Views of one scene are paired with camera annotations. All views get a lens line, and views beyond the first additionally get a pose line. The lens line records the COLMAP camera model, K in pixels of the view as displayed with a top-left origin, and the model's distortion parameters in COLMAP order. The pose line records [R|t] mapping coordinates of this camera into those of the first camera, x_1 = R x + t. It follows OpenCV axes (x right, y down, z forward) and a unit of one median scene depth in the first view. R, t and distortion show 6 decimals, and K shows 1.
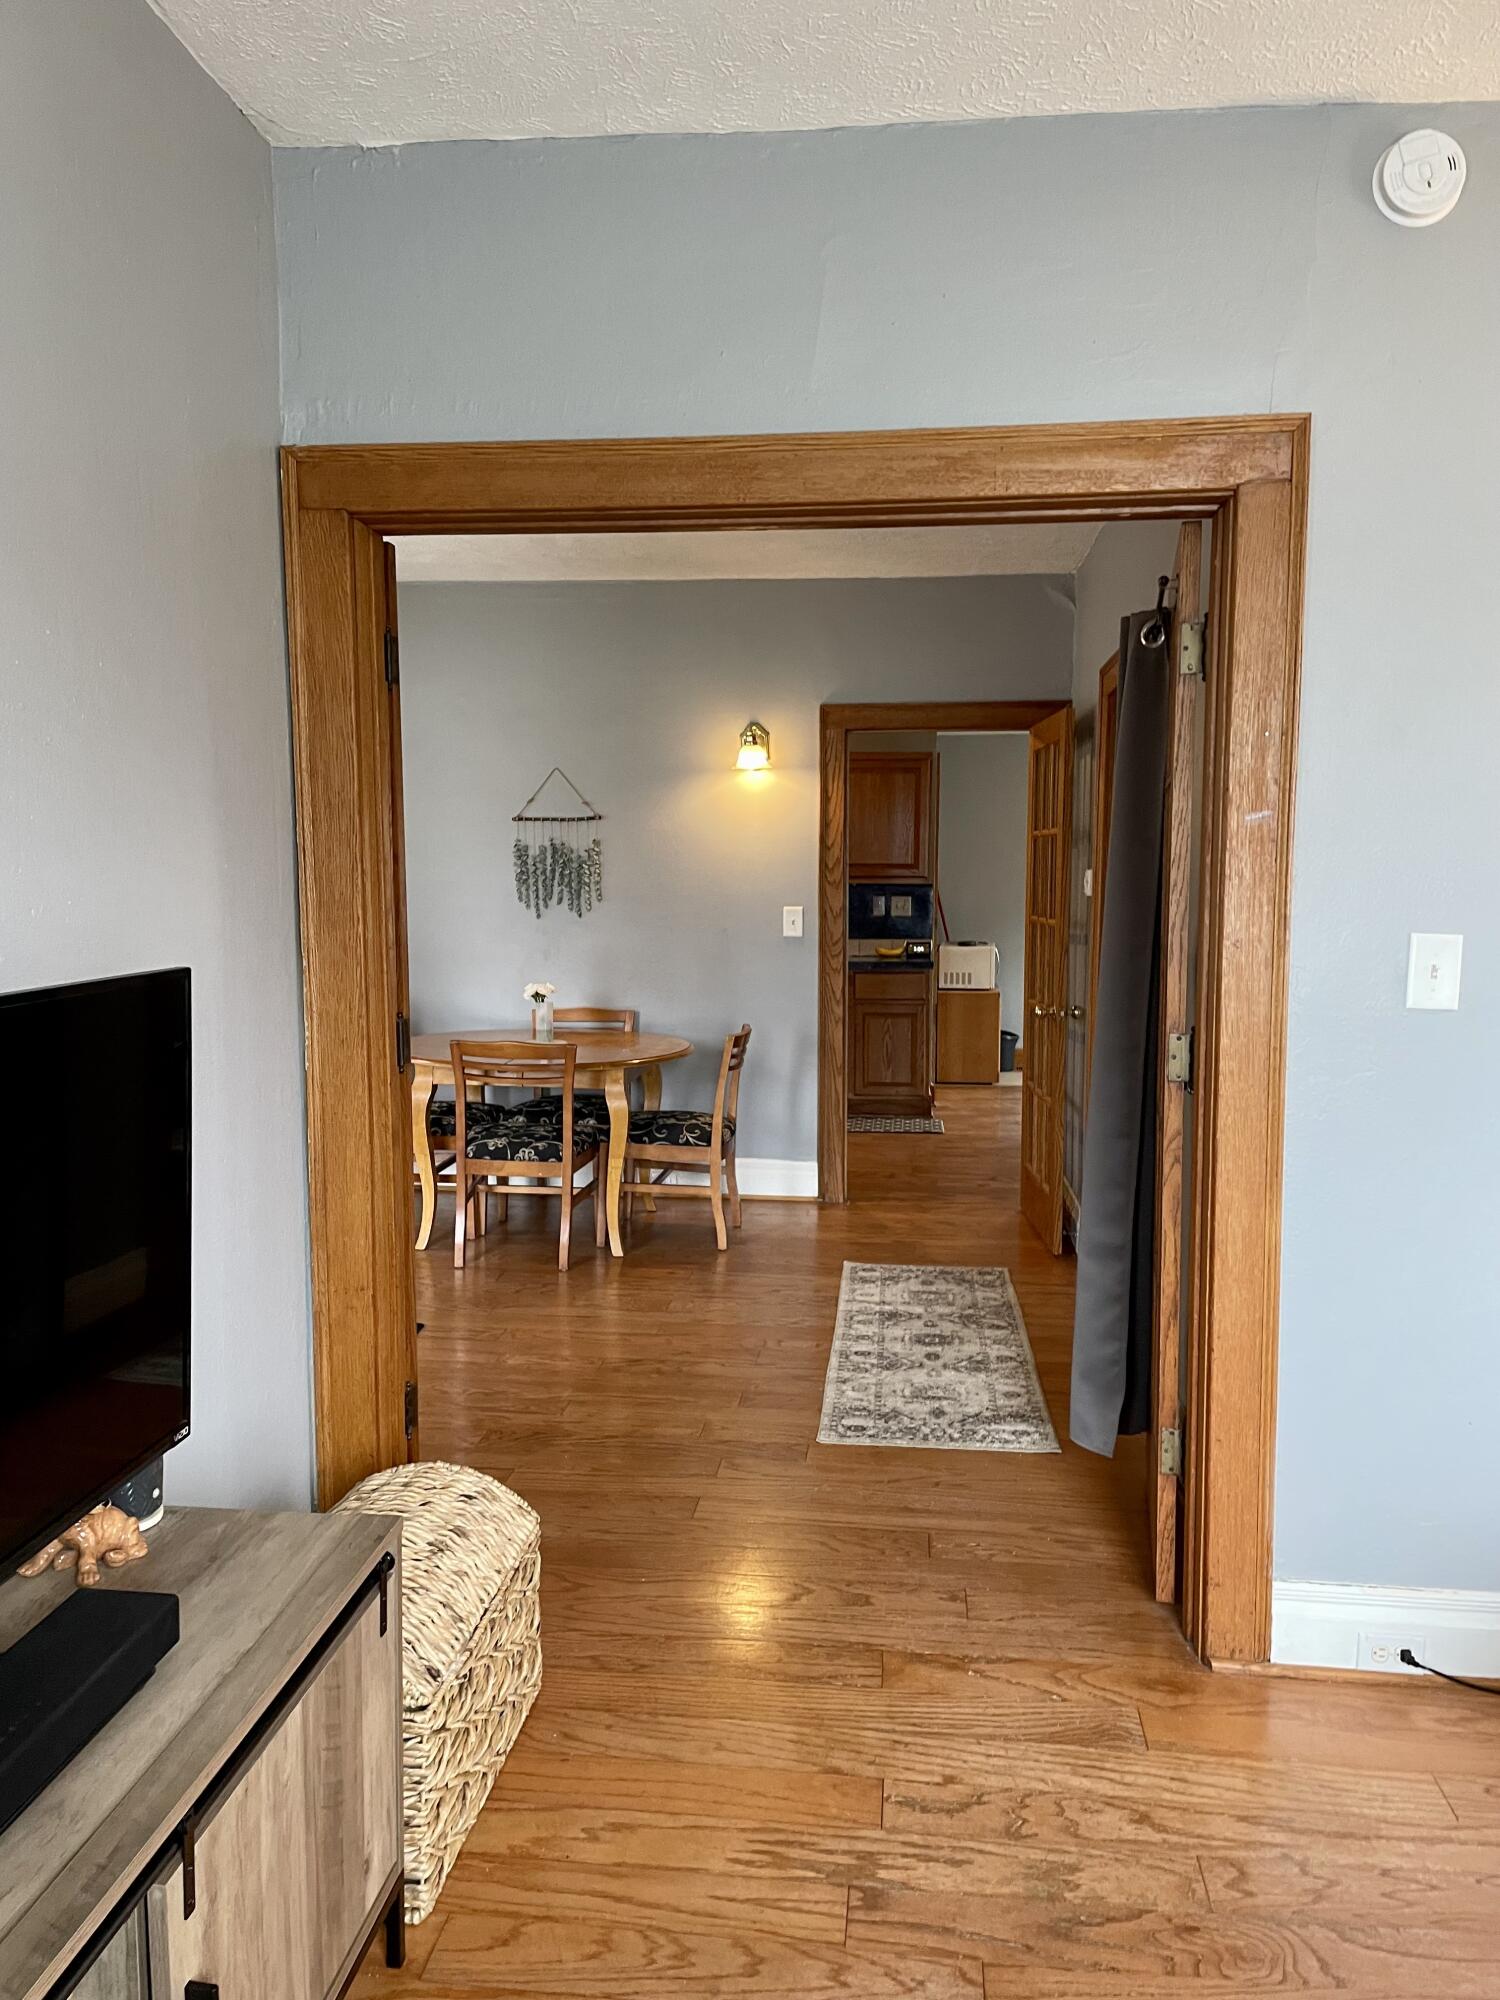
lens RADIAL K [[1500.3, 0, 750.0], [0, 1500.3, 1000.0], [0, 0, 1]] dist [0.080594, -0.104170]
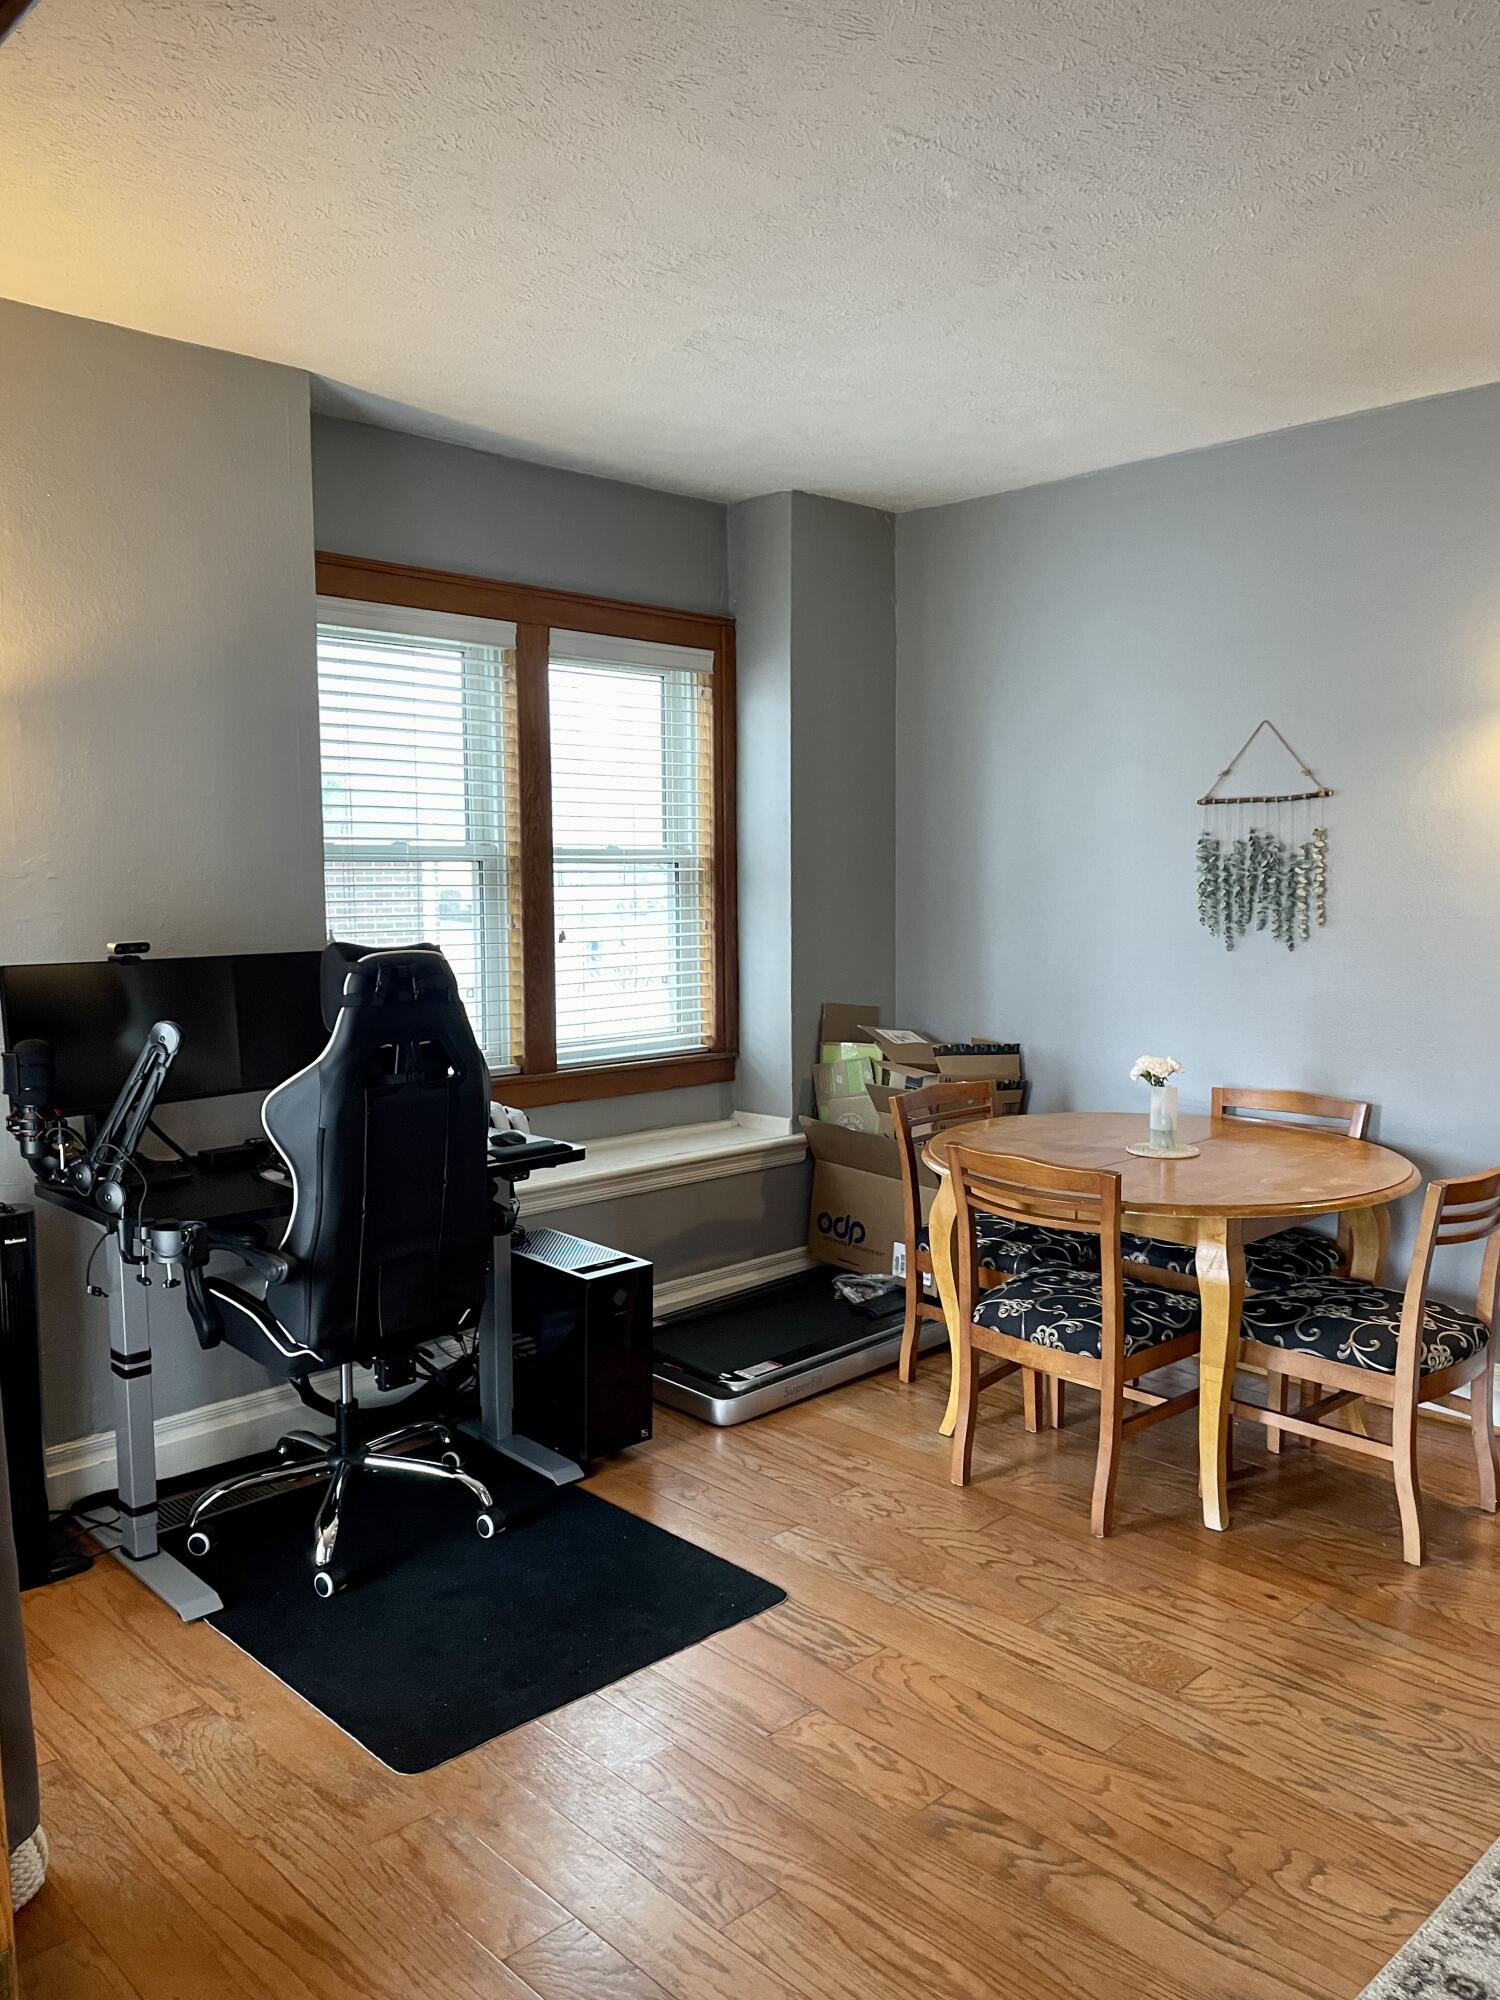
lens RADIAL K [[1500.3, 0, 750.0], [0, 1500.3, 1000.0], [0, 0, 1]] dist [0.080594, -0.104170]
pose [[0.766436, 0.049477, -0.640413, 0.126070], [-0.044800, 0.998719, 0.023542, -0.038766], [0.640757, 0.010647, 0.767670, 0.354586]]
